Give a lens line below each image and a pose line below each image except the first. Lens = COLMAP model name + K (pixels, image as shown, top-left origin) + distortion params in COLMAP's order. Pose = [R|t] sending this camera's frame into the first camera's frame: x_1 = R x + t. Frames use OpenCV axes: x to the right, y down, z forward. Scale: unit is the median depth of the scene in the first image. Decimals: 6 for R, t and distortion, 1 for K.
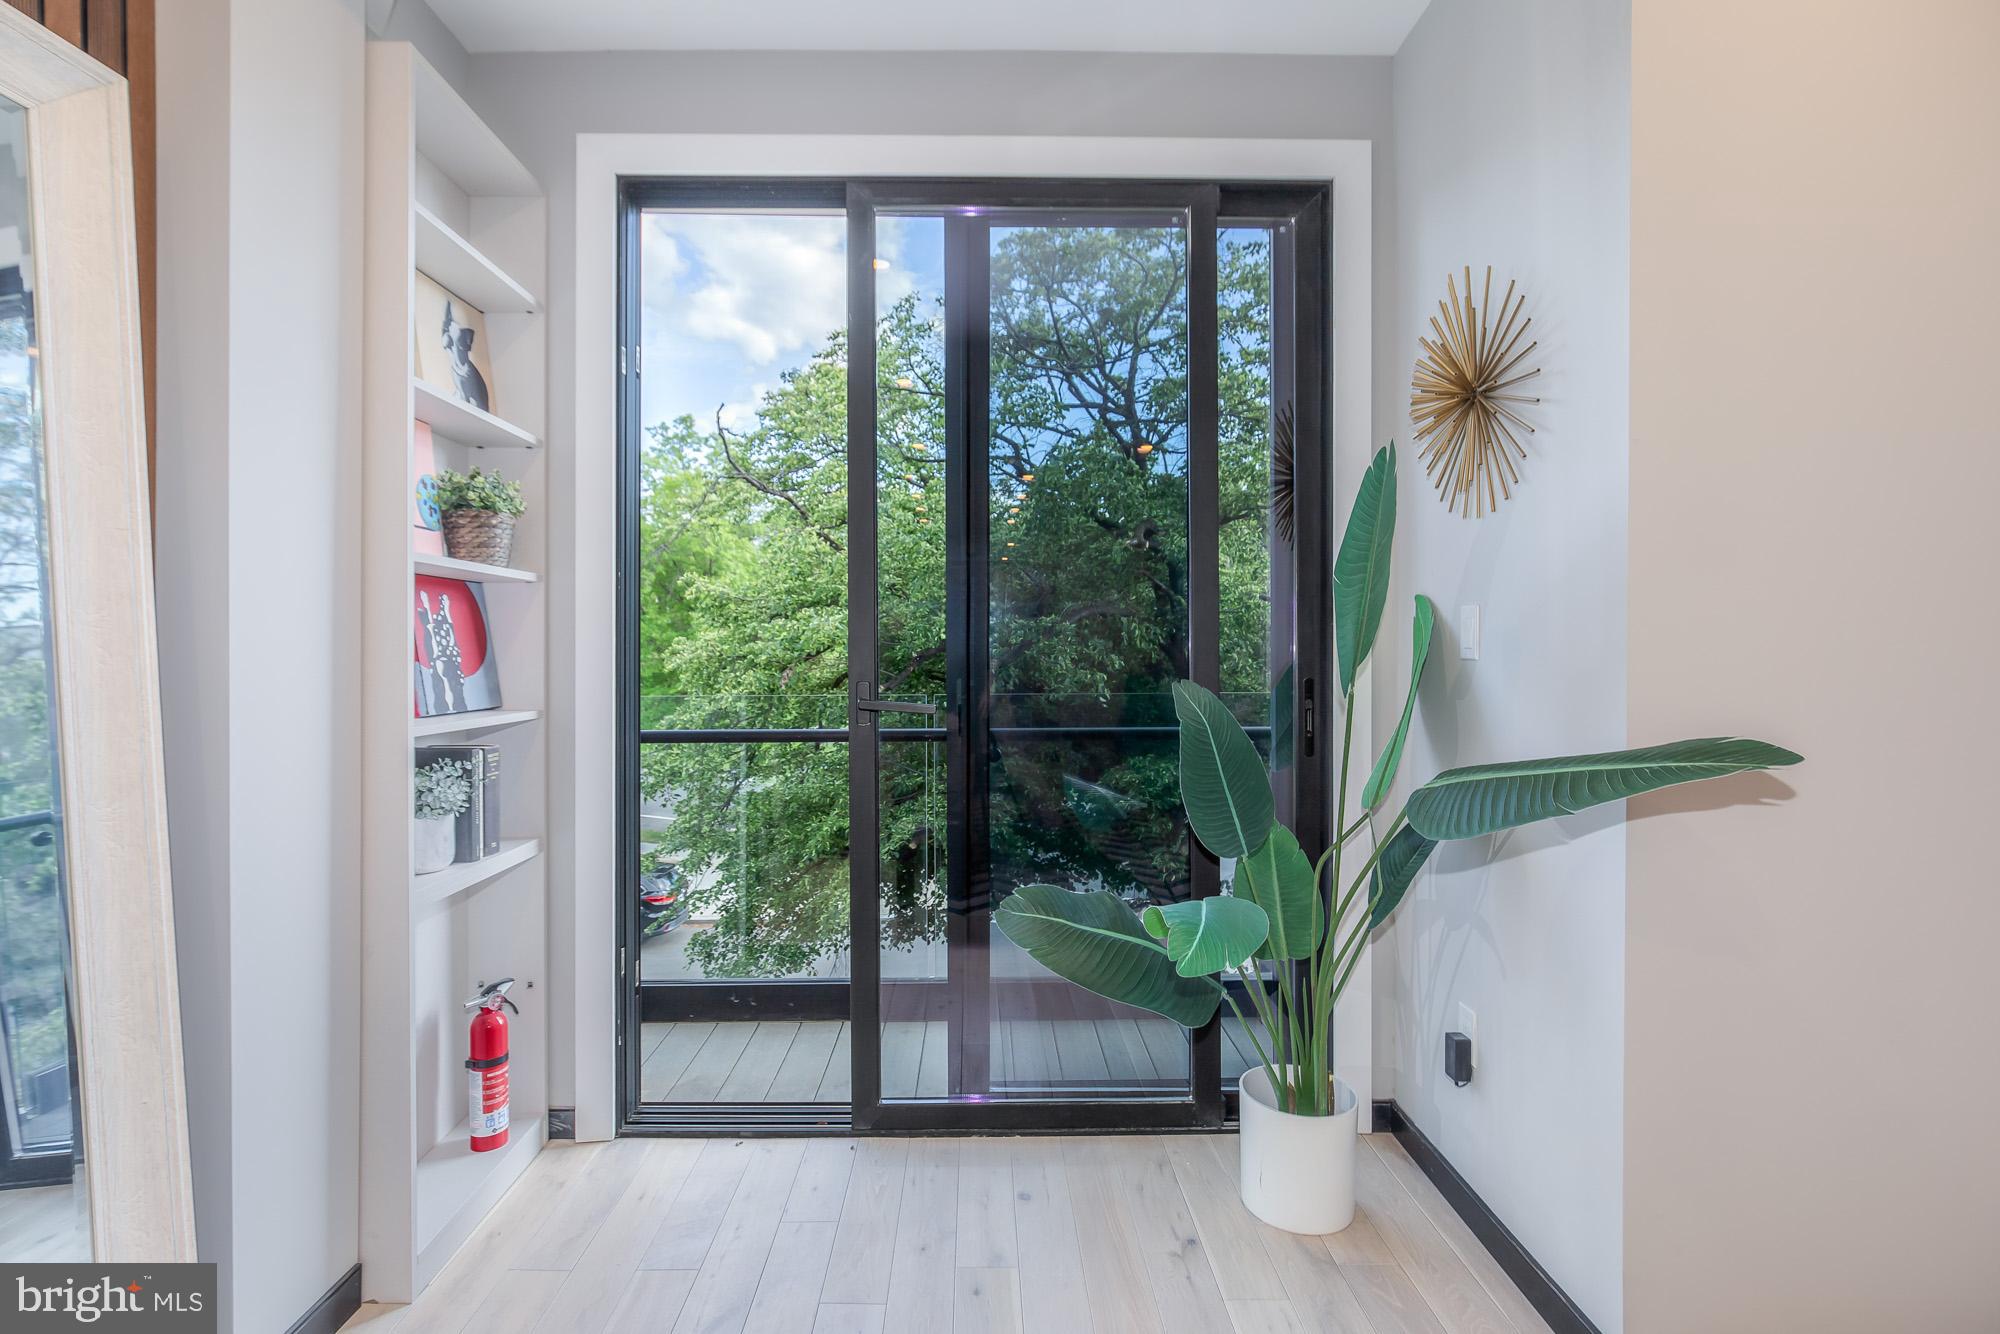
lens RADIAL K [[925.6, 0, 1000.0], [0, 925.6, 667.0], [0, 0, 1]] dist [0.001001, -0.000304]
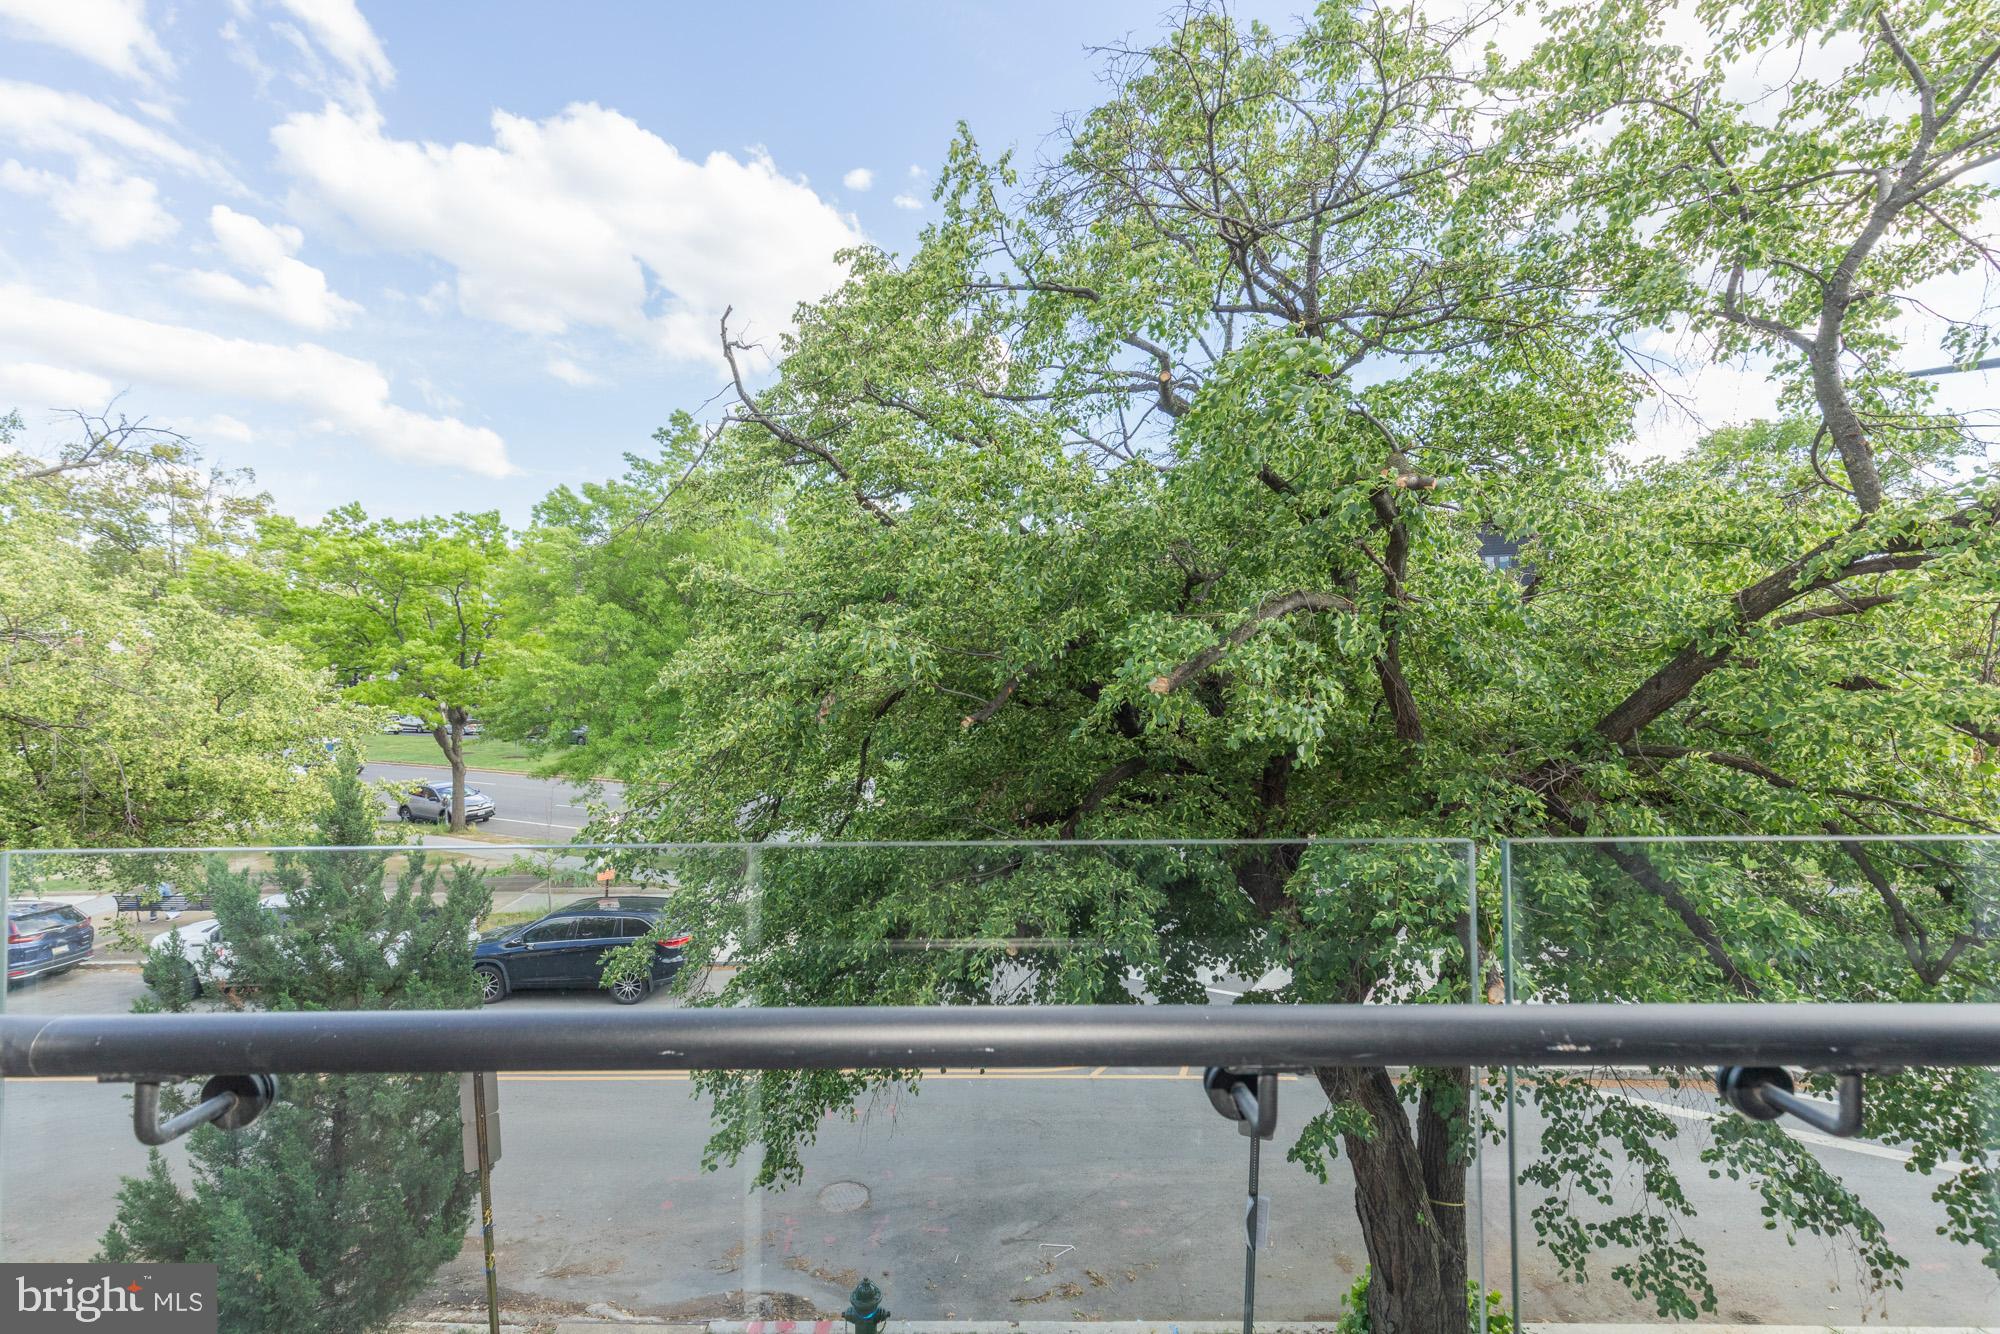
lens RADIAL K [[925.6, 0, 1000.0], [0, 925.6, 667.0], [0, 0, 1]] dist [0.001001, -0.000304]
pose [[0.999823, -0.009910, -0.015980, -0.082306], [0.009317, 0.999279, -0.036819, 0.010987], [0.016333, 0.036664, 0.999194, 0.293397]]
